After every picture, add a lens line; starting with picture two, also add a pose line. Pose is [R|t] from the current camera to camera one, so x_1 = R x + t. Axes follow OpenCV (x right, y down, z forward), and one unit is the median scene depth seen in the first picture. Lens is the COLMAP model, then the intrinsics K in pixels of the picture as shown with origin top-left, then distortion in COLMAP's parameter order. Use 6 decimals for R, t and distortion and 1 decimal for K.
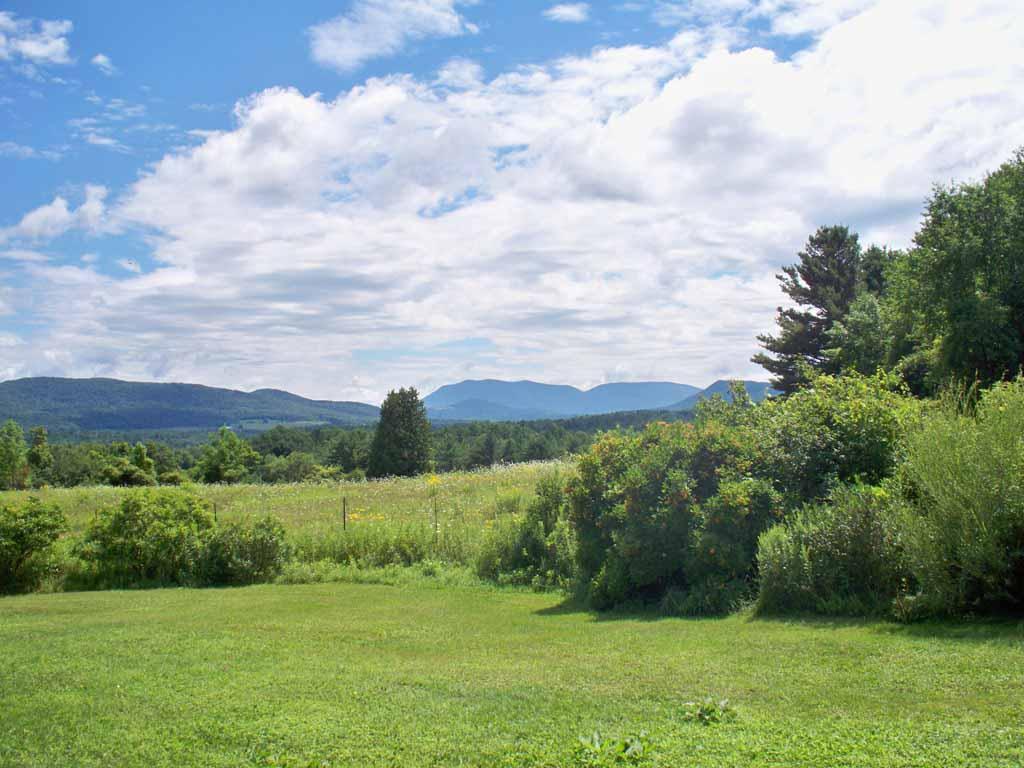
lens RADIAL K [[1064.8, 0, 505.6], [0, 1064.8, 379.5], [0, 0, 1]] dist [-0.137165, 0.000000]
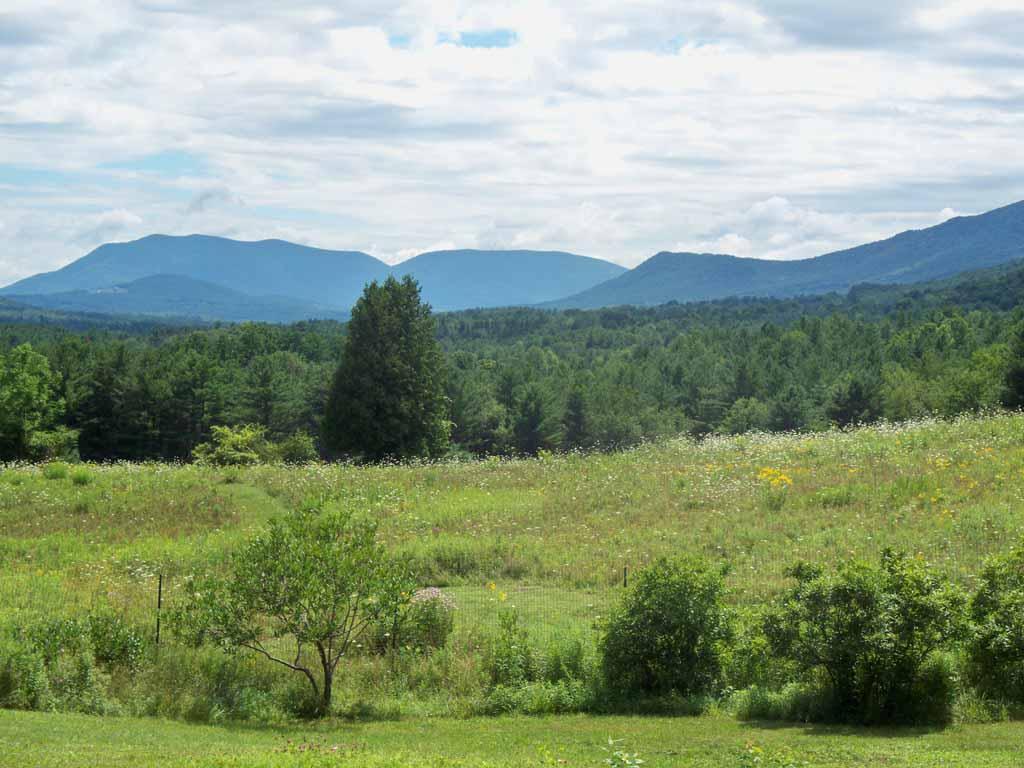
lens RADIAL K [[2124.5, 0, 511.9], [0, 2124.5, 380.6], [0, 0, 1]] dist [0.083238, 0.000000]
pose [[0.990279, 0.022345, 0.137287, -0.174401], [-0.031342, 0.997475, 0.063723, -0.009255], [-0.135517, -0.067407, 0.988479, -0.021135]]
